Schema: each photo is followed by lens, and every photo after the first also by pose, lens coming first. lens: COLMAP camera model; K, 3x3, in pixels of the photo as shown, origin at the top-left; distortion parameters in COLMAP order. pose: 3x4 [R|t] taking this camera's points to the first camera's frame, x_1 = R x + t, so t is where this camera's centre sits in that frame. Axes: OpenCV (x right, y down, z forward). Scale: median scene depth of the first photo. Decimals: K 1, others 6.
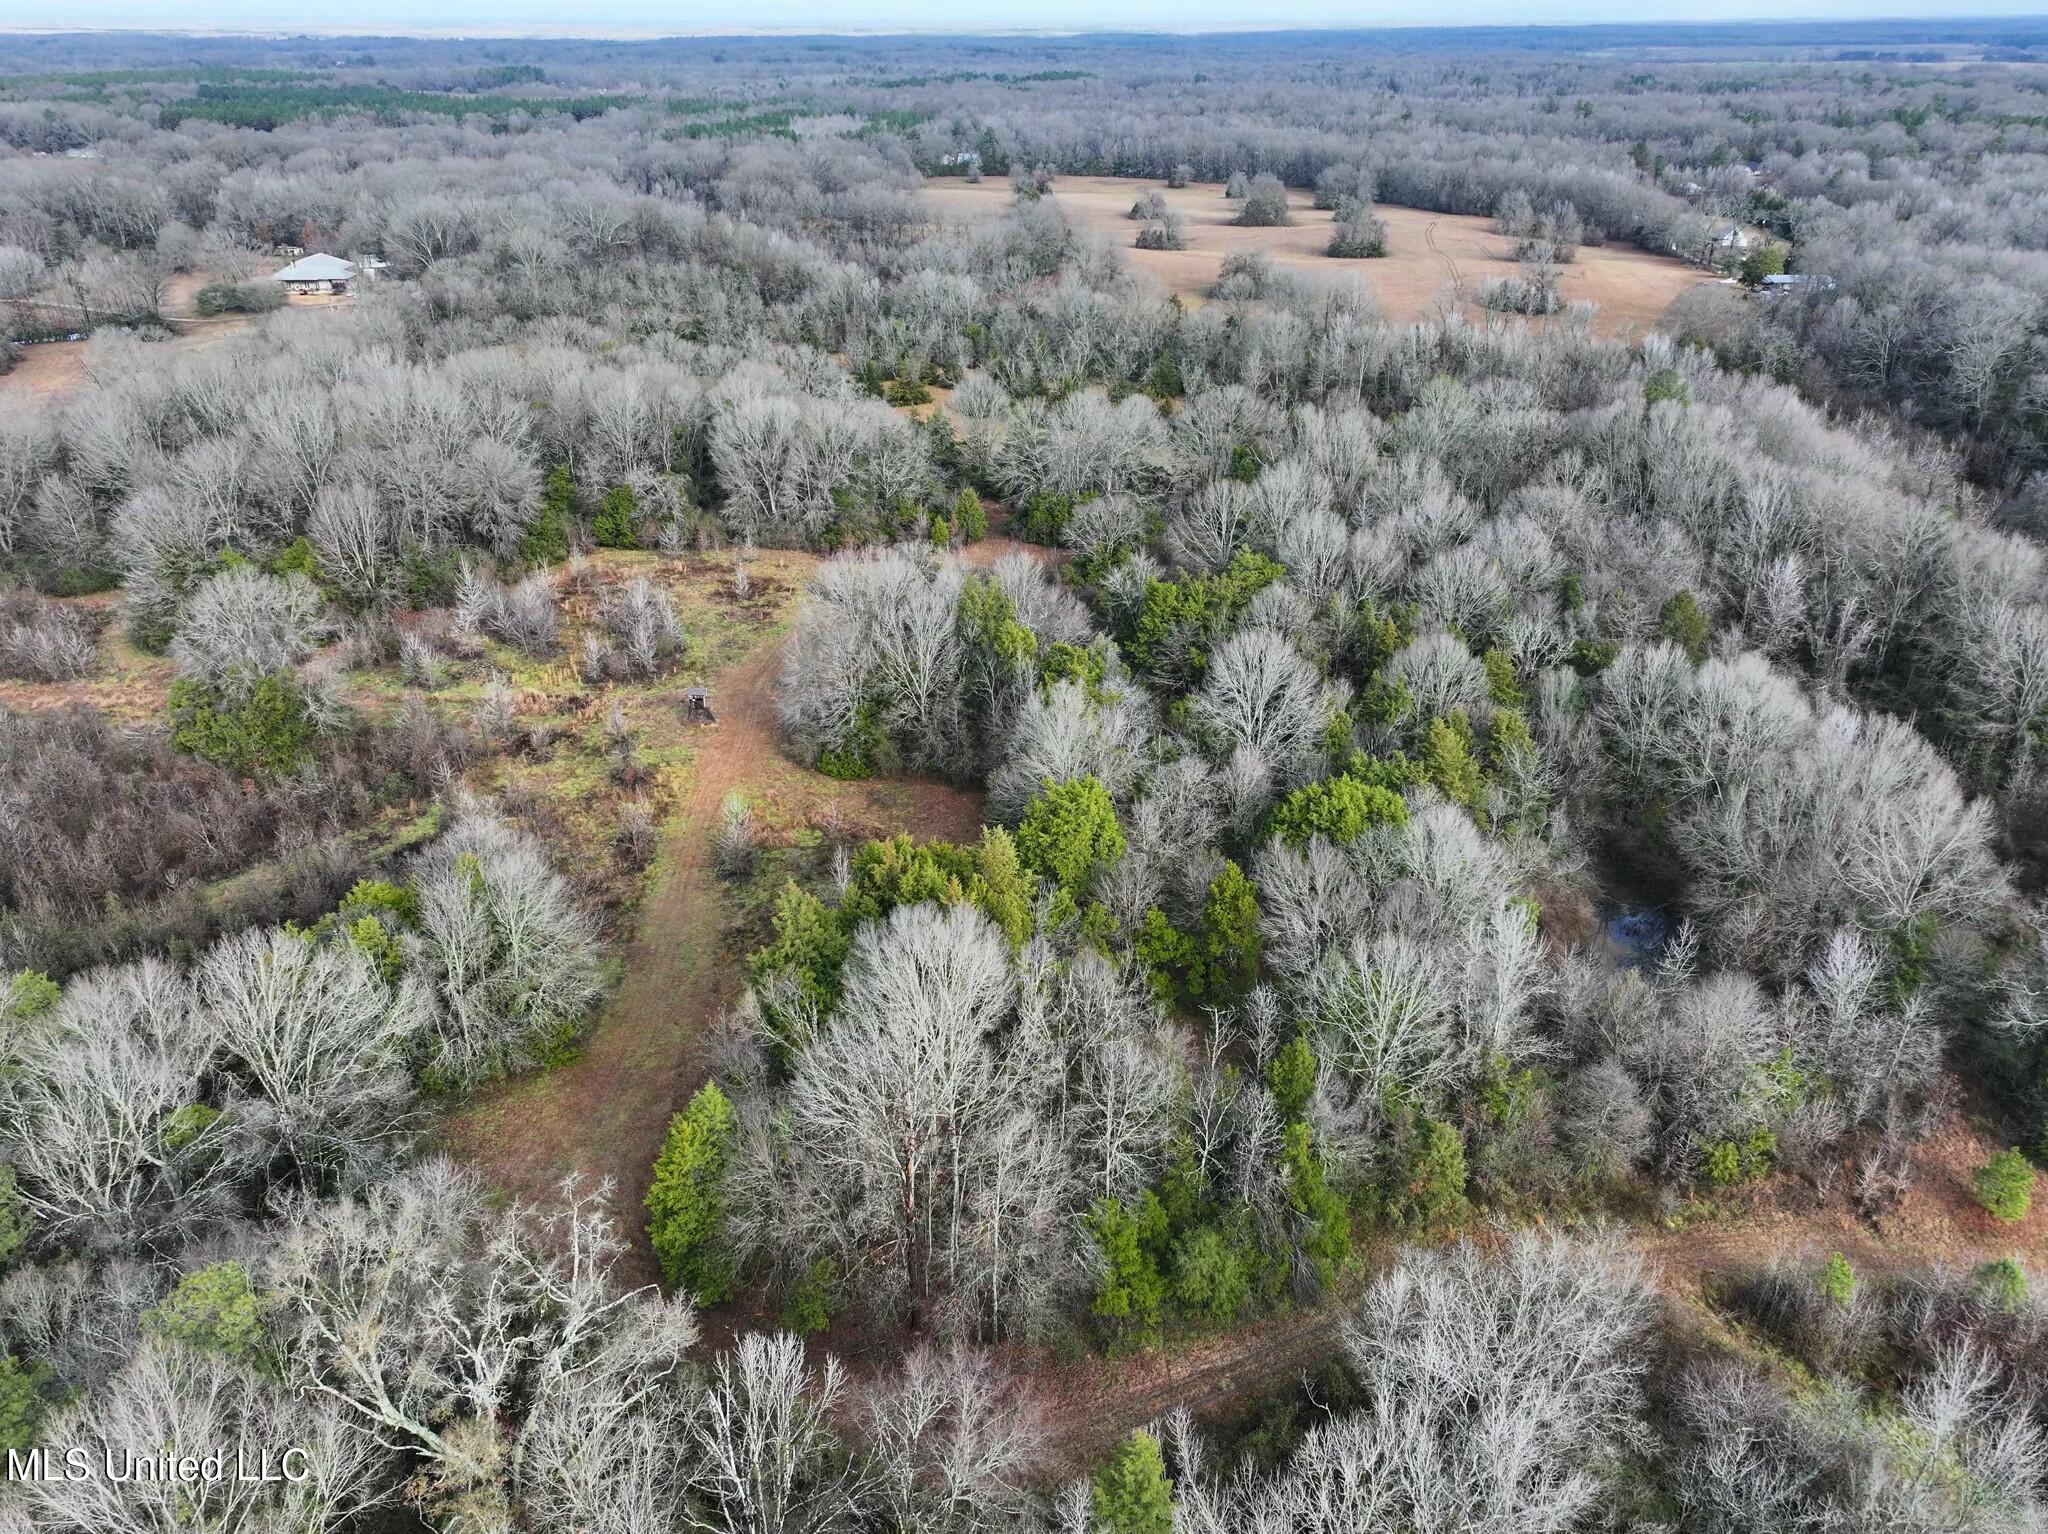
lens RADIAL K [[1460.7, 0, 1026.5], [0, 1460.7, 770.1], [0, 0, 1]] dist [-0.005334, 0.032777]
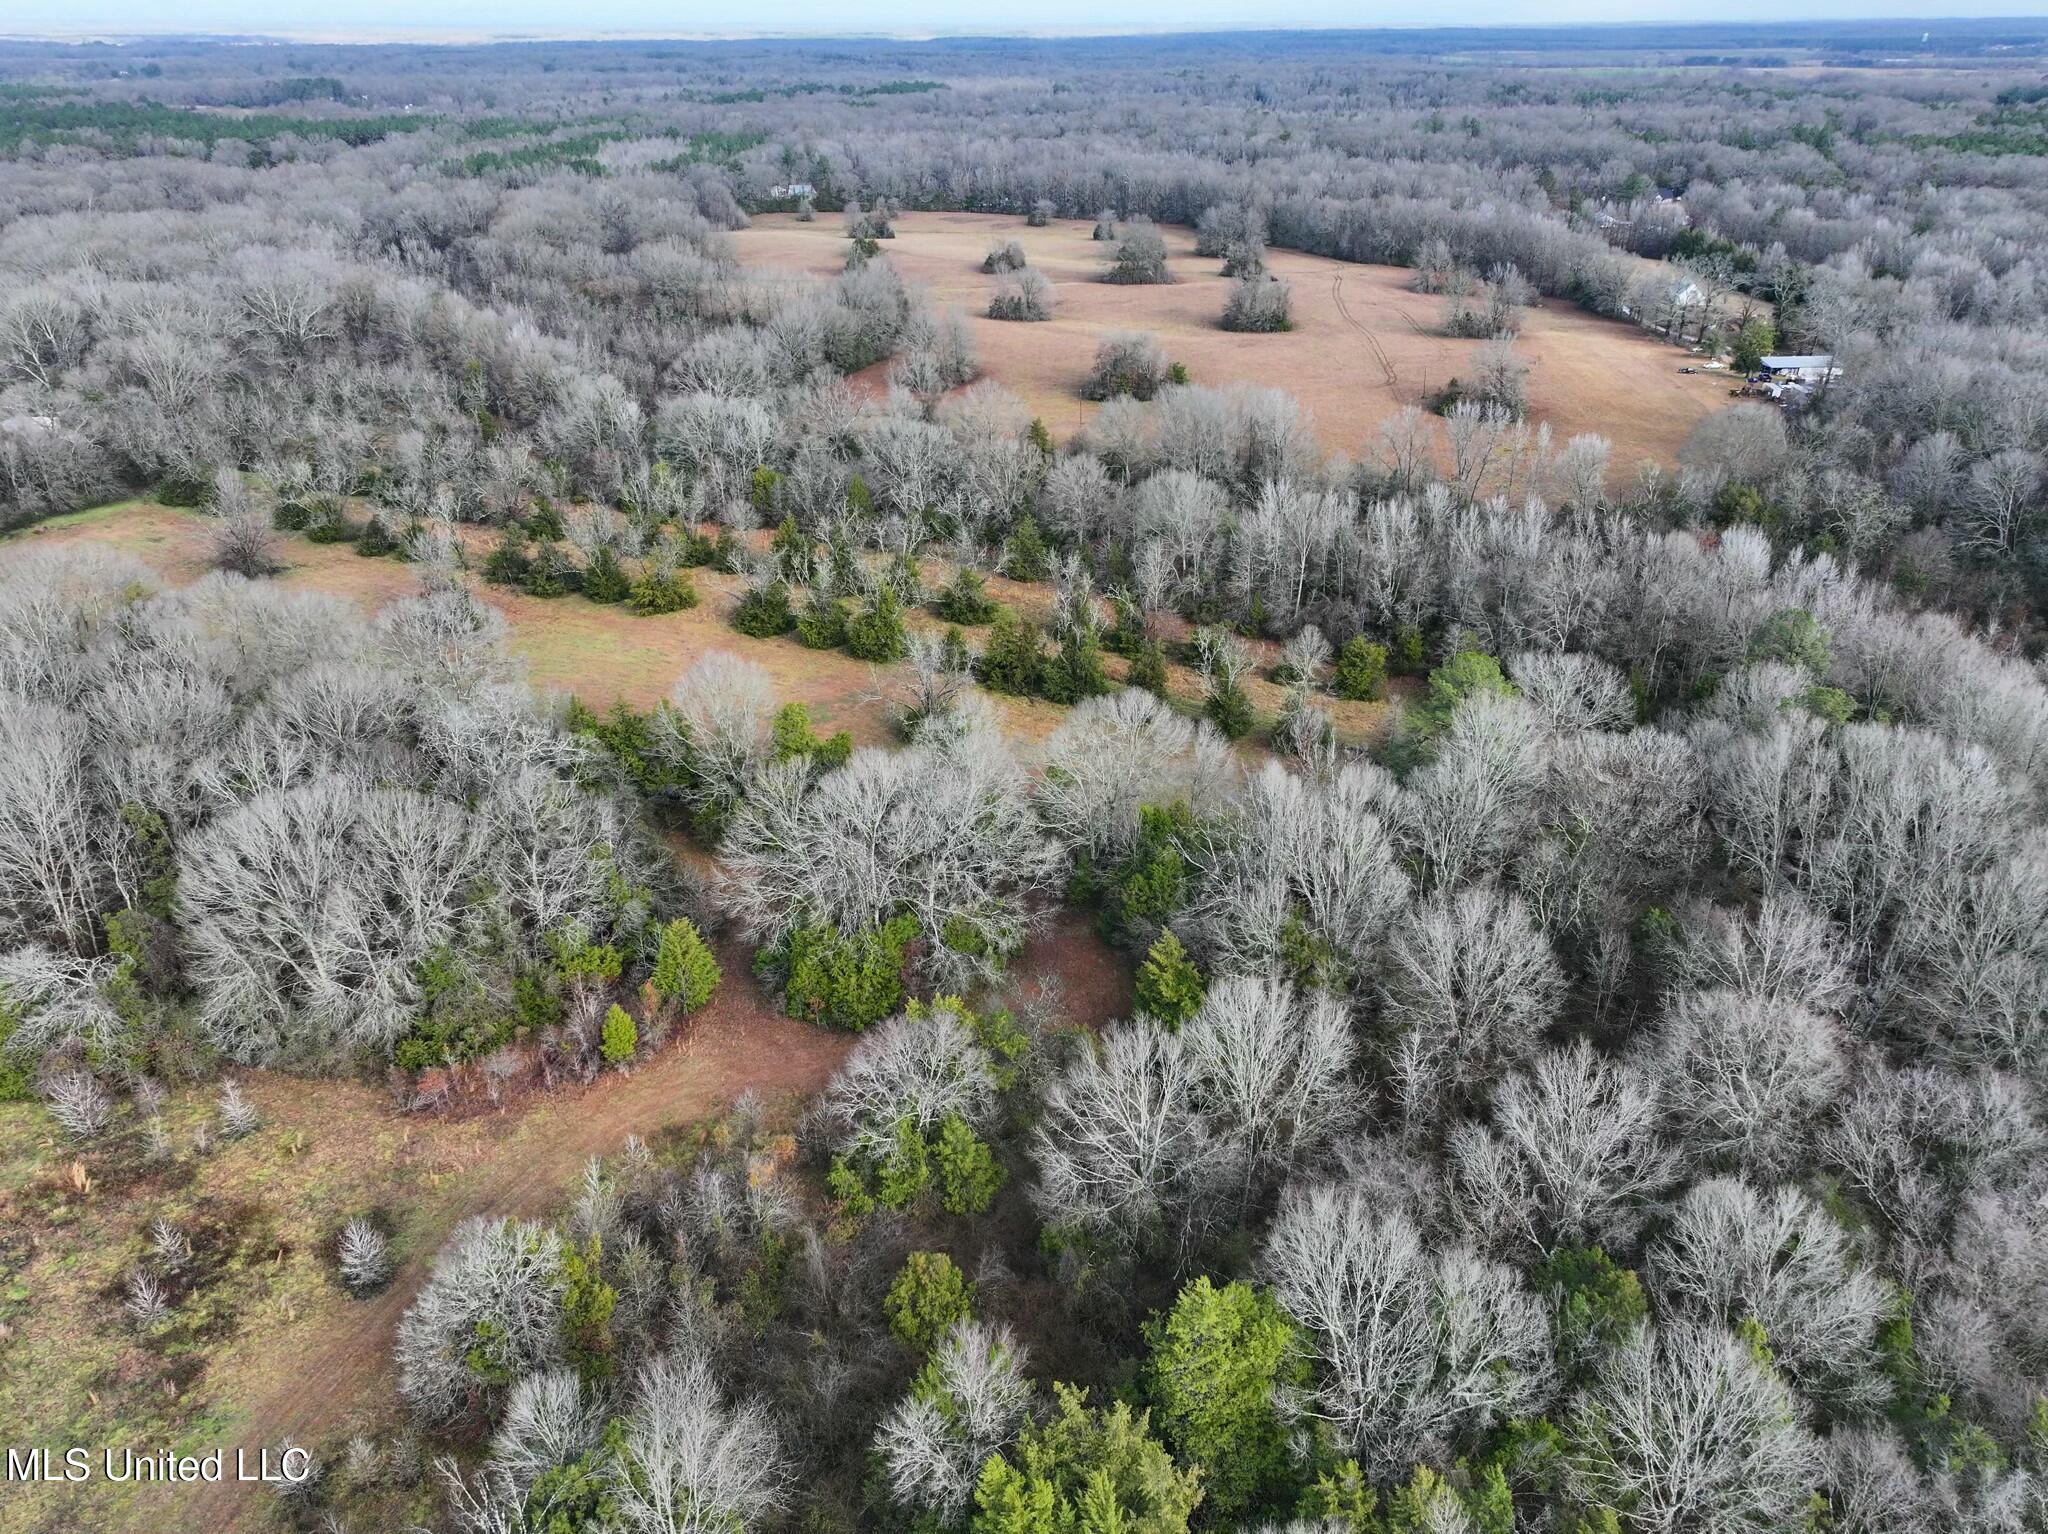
lens RADIAL K [[1460.7, 0, 1032.0], [0, 1460.7, 761.7], [0, 0, 1]] dist [-0.005334, 0.032777]
pose [[0.995891, -0.043193, 0.079592, 0.016214], [0.043646, 0.999039, -0.003960, -0.075062], [-0.079344, 0.007418, 0.996820, 0.130407]]
